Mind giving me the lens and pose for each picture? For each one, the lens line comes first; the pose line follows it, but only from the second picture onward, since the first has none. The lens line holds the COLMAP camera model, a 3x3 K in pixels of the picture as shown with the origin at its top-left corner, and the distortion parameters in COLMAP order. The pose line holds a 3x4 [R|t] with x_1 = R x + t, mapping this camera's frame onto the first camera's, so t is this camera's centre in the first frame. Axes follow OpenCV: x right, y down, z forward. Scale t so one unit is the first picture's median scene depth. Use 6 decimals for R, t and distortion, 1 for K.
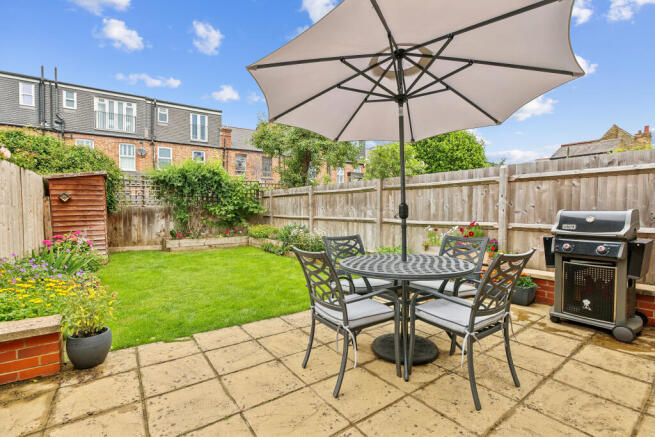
lens RADIAL K [[301.3, 0, 326.2], [0, 301.3, 218.4], [0, 0, 1]] dist [-0.000867, -0.000028]
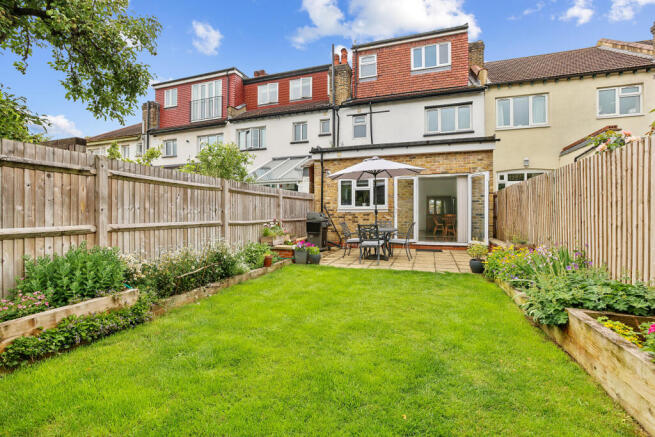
lens RADIAL K [[301.3, 0, 327.3], [0, 301.3, 214.8], [0, 0, 1]] dist [-0.000867, -0.000028]
pose [[-0.569197, -0.000146, 0.822201, -0.261862], [0.027514, 0.999437, 0.019224, -0.009181], [-0.821741, 0.033564, -0.568872, 0.425113]]
